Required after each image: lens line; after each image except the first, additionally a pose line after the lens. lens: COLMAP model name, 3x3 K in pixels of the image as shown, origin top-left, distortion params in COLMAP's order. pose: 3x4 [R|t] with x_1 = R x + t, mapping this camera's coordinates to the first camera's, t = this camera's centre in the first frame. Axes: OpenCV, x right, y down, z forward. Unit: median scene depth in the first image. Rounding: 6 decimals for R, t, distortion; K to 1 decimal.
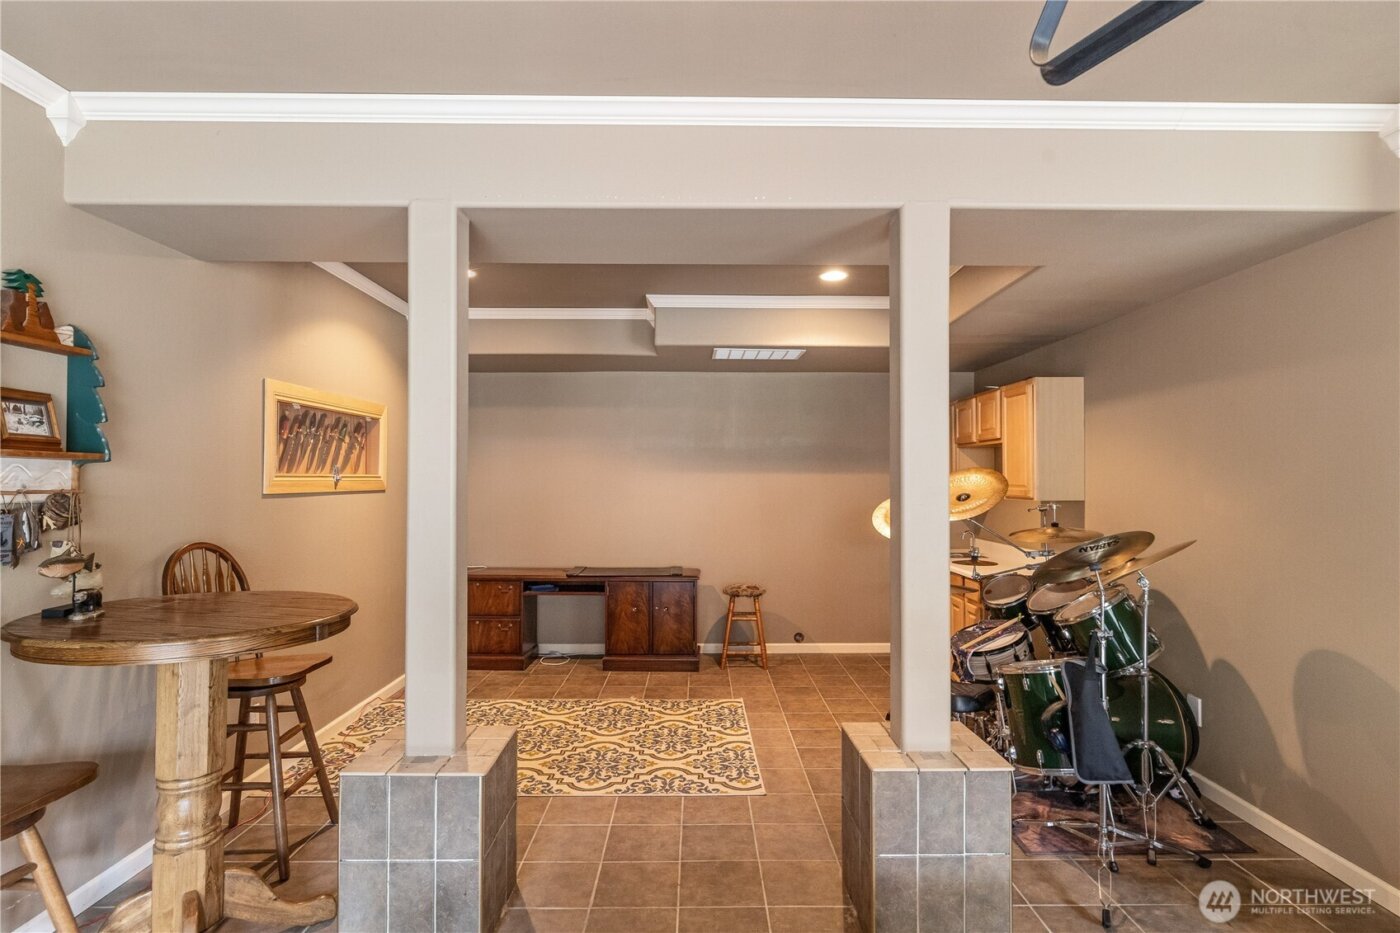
lens RADIAL K [[702.2, 0, 700.0], [0, 702.2, 466.5], [0, 0, 1]] dist [-0.000911, -0.000237]
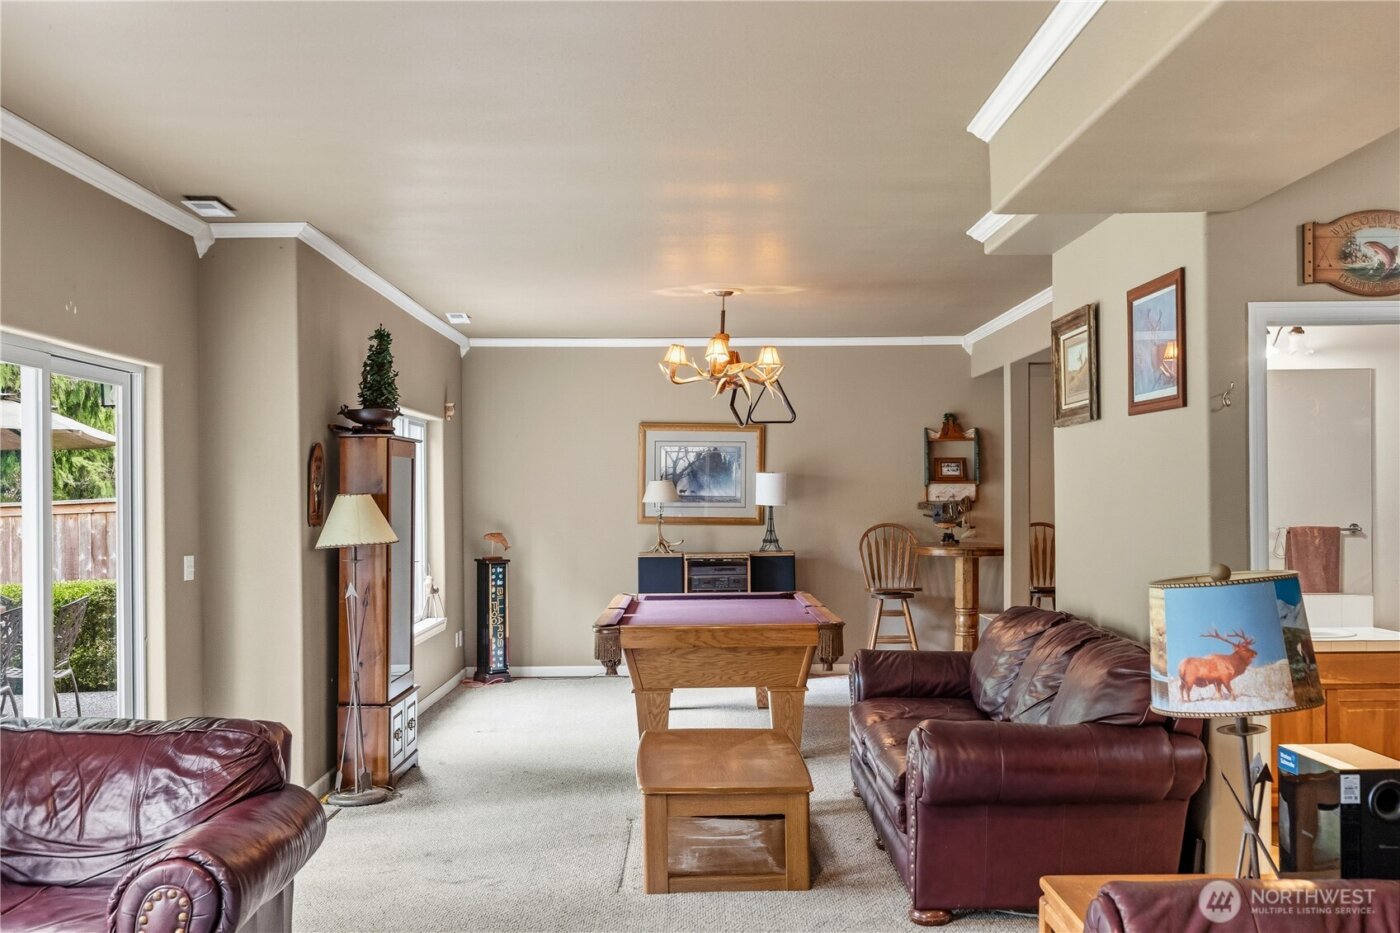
lens RADIAL K [[1403.3, 0, 700.0], [0, 1403.3, 466.5], [0, 0, 1]] dist [-0.000019, -0.000084]
pose [[-0.003967, -0.011739, -0.999923, 4.029338], [0.025921, 0.999594, -0.011838, -0.037945], [0.999656, -0.025966, -0.003661, 0.074294]]
